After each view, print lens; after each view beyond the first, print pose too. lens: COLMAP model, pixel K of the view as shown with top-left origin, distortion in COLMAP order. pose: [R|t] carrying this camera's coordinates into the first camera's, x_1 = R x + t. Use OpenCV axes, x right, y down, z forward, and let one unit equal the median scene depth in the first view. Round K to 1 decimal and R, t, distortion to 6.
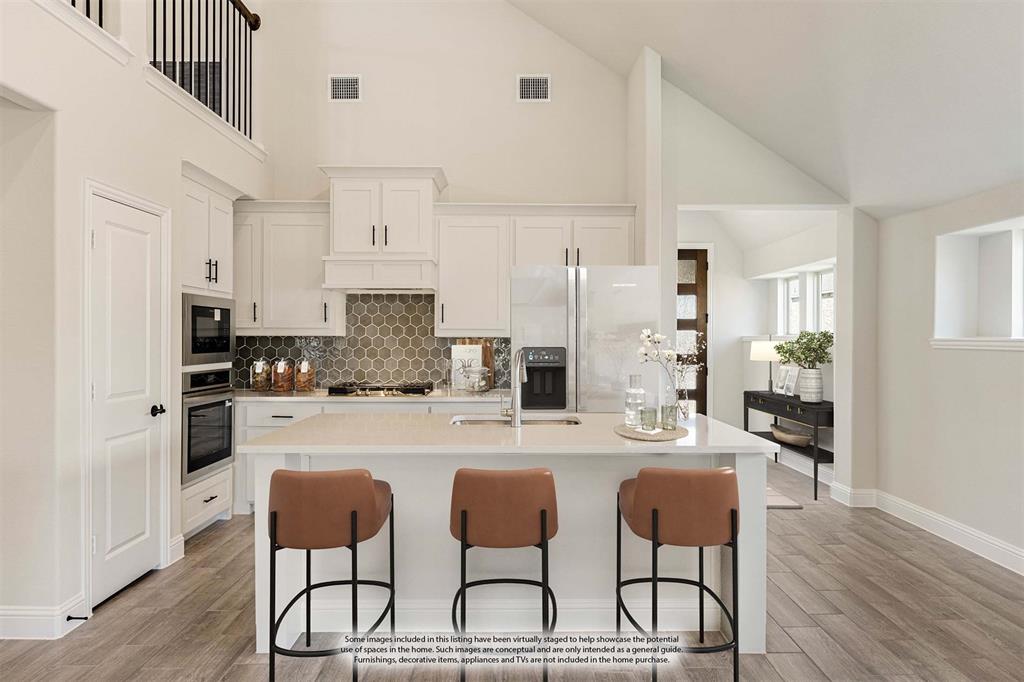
lens RADIAL K [[642.9, 0, 512.0], [0, 642.9, 341.0], [0, 0, 1]] dist [-0.002497, -0.000426]
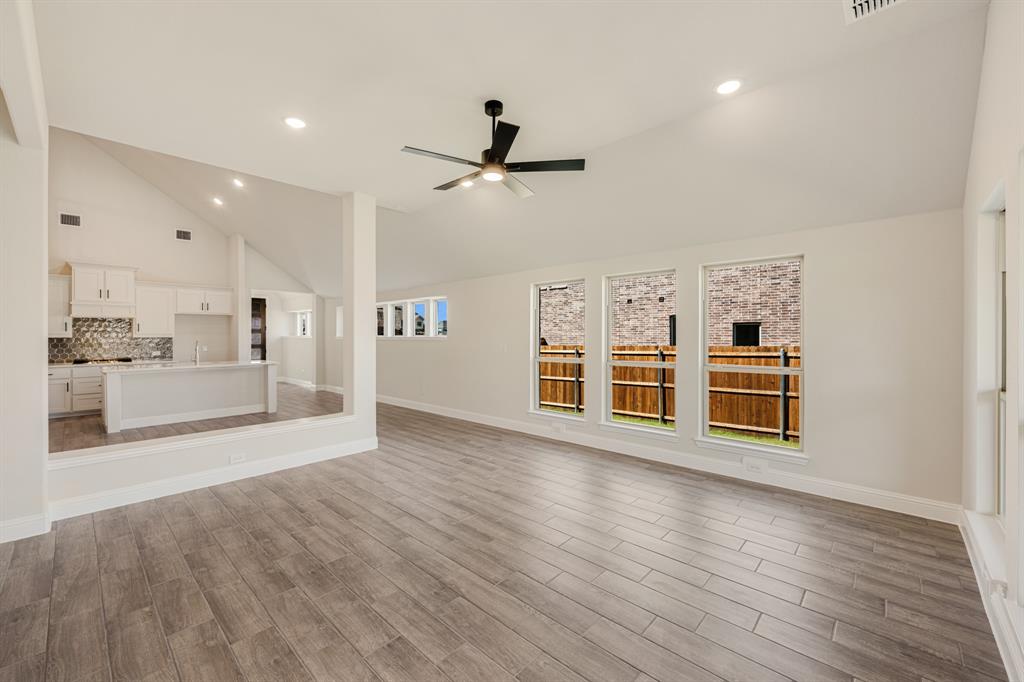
lens RADIAL K [[423.8, 0, 512.0], [0, 423.8, 341.0], [0, 0, 1]] dist [-0.001725, -0.000006]
pose [[0.695293, -0.013610, 0.718597, -0.273980], [0.007808, 0.999905, 0.011383, -0.000530], [-0.718684, -0.002303, 0.695333, -1.071635]]
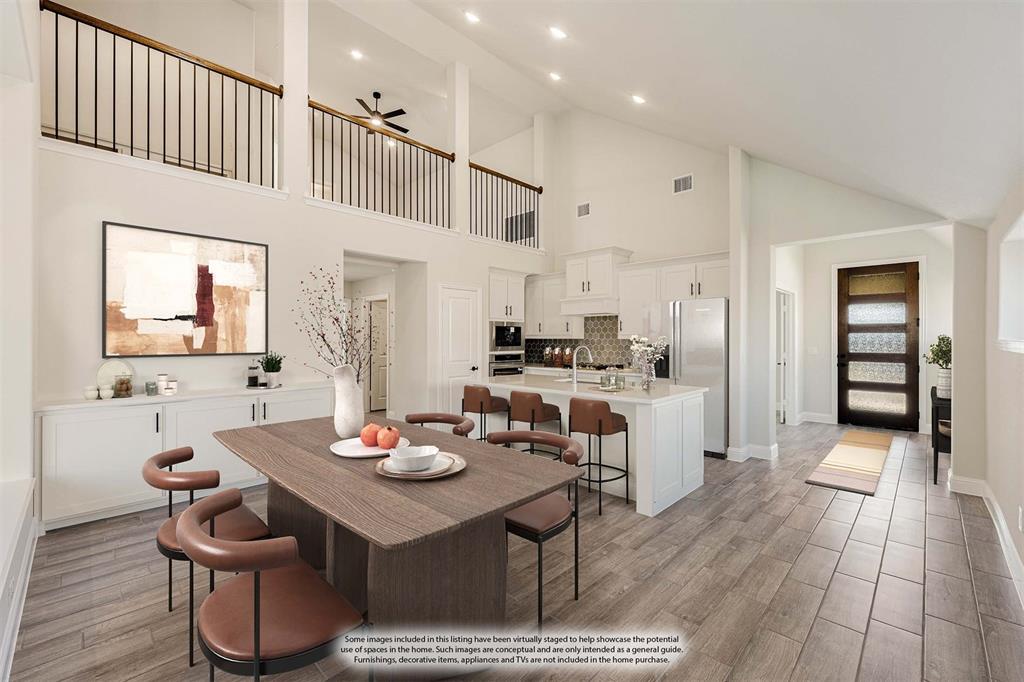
lens RADIAL K [[421.0, 0, 512.0], [0, 421.0, 341.0], [0, 0, 1]] dist [-0.000595, -0.000149]
pose [[0.709830, 0.002597, -0.704368, 0.502188], [-0.002849, 0.999996, 0.000816, -0.001279], [0.704367, 0.001427, 0.709834, -0.049052]]
